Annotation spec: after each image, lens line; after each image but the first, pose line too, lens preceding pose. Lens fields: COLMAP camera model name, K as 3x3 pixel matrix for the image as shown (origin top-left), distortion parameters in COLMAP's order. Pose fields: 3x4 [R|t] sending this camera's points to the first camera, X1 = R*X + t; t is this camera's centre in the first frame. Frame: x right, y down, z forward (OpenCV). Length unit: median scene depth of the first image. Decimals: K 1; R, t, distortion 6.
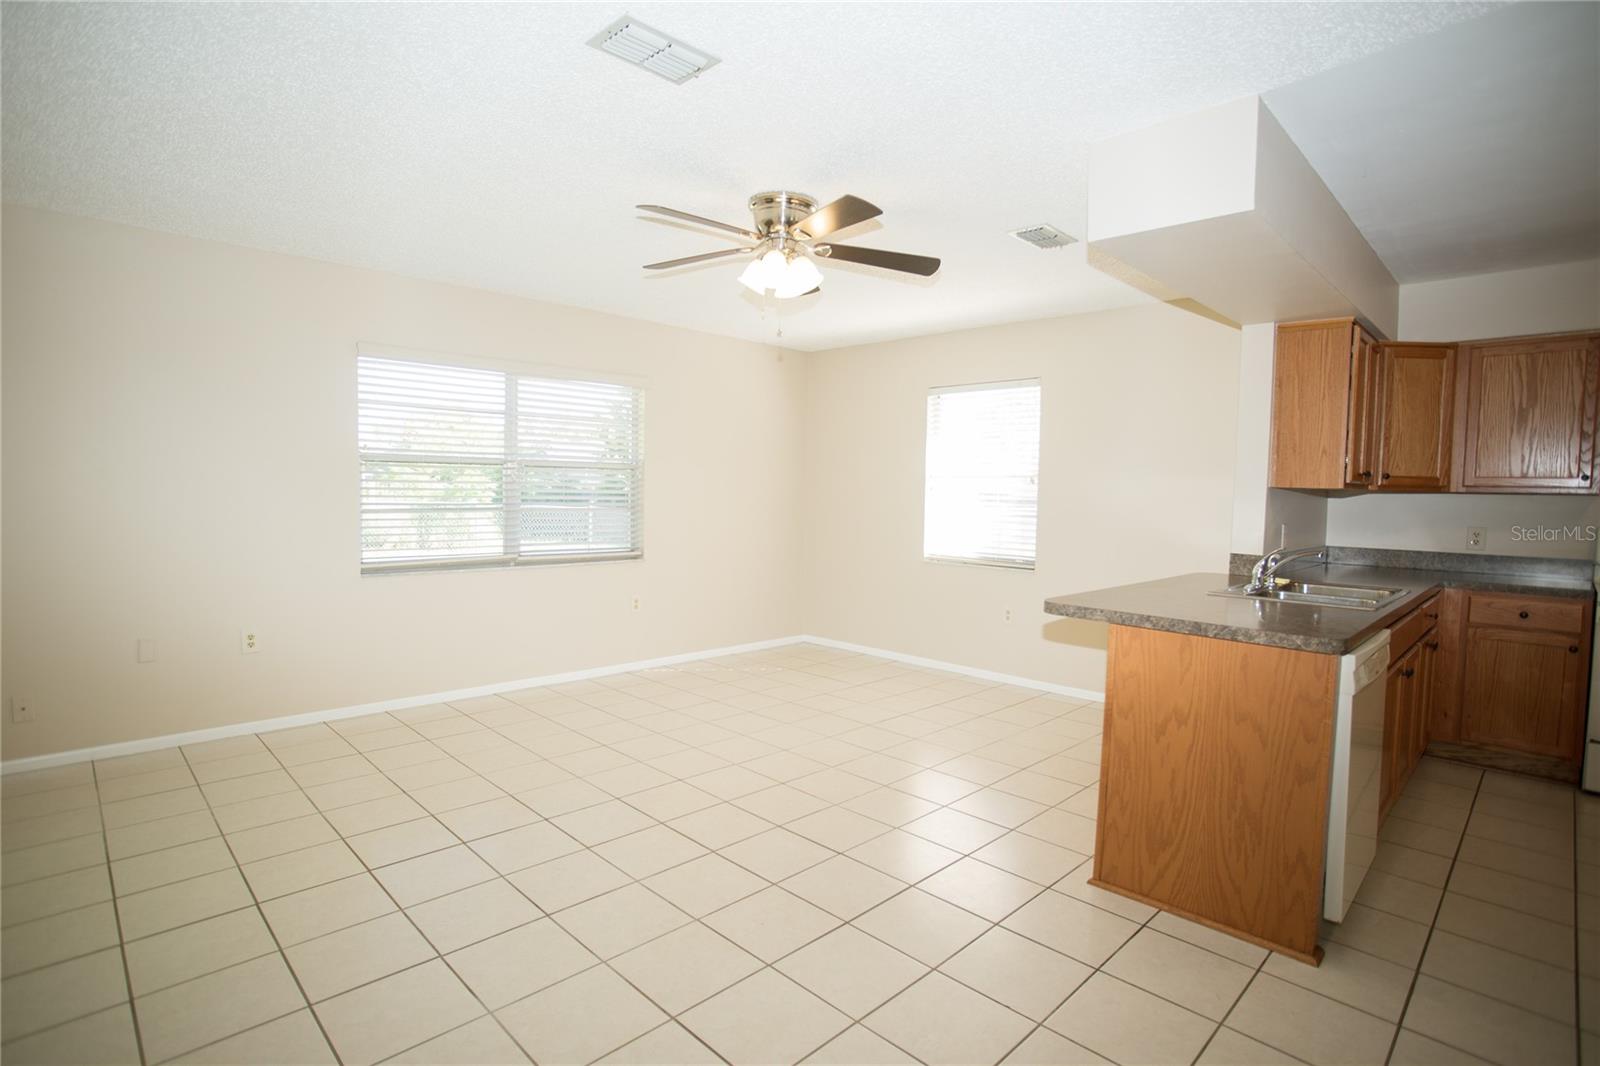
lens RADIAL K [[798.2, 0, 804.3], [0, 798.2, 531.5], [0, 0, 1]] dist [-0.025099, 0.004695]
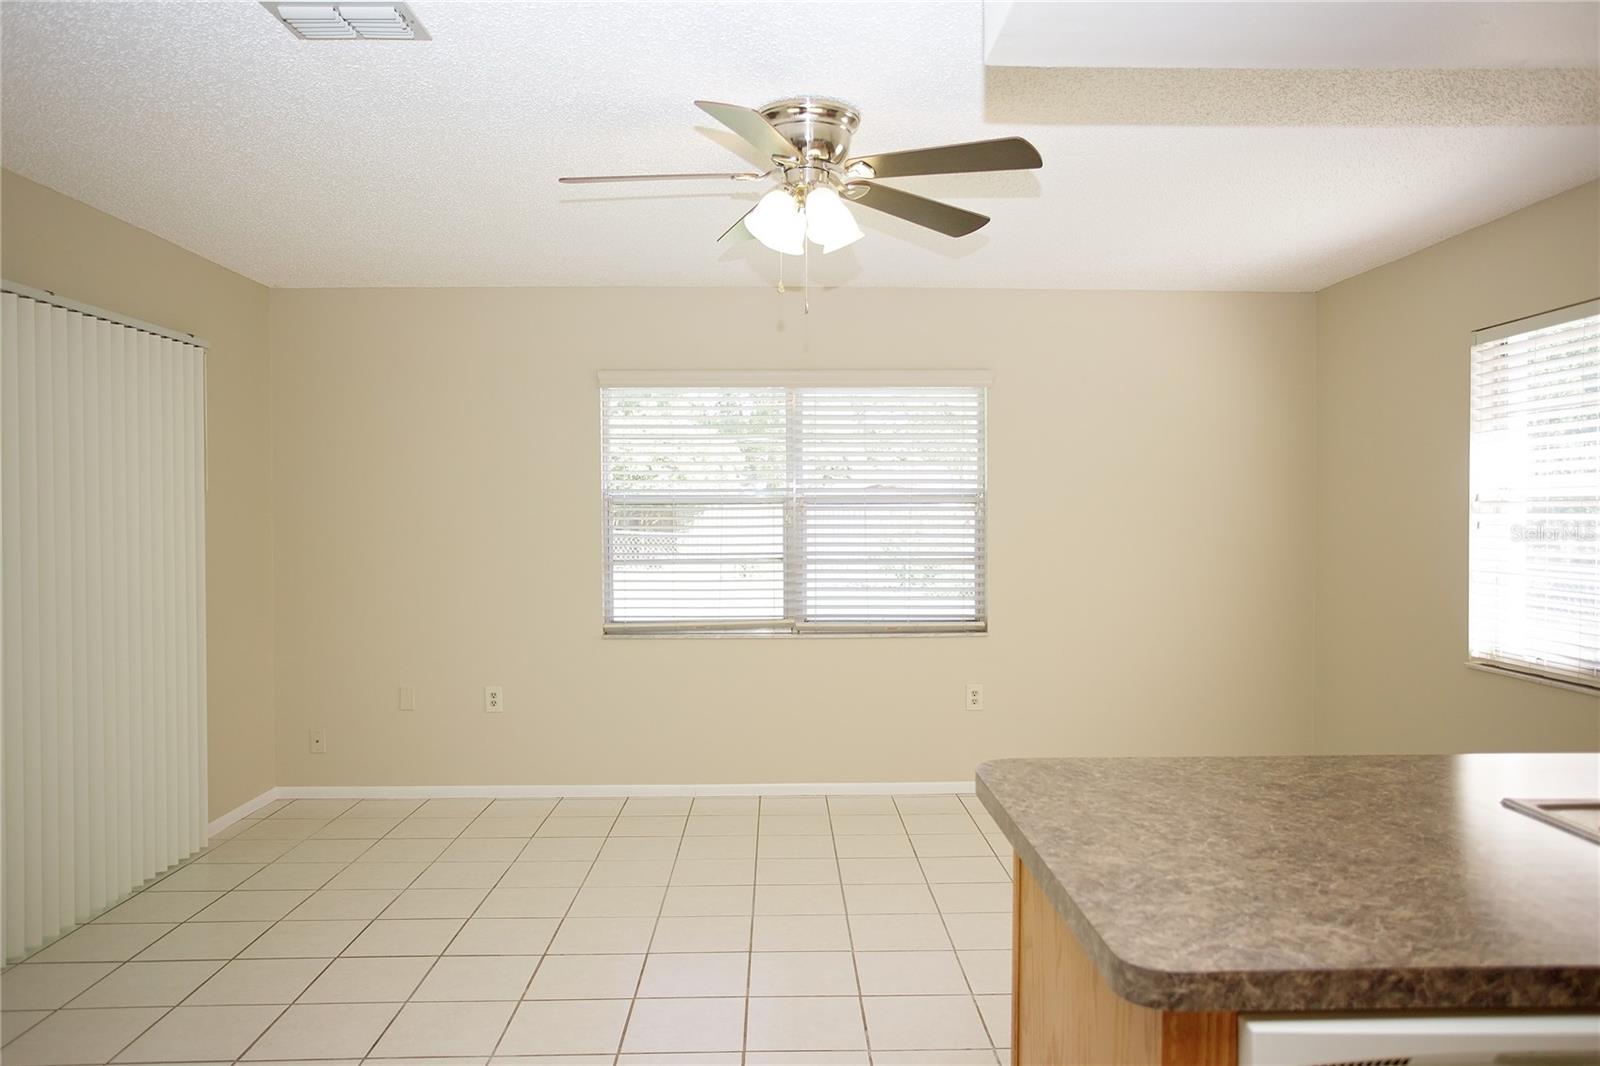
lens RADIAL K [[1141.3, 0, 805.9], [0, 1141.3, 526.5], [0, 0, 1]] dist [0.007881, 0.003984]
pose [[0.729968, -0.013780, -0.683342, 0.368864], [-0.018842, 0.999011, -0.040273, -0.015240], [0.683221, 0.042274, 0.728987, 0.174649]]
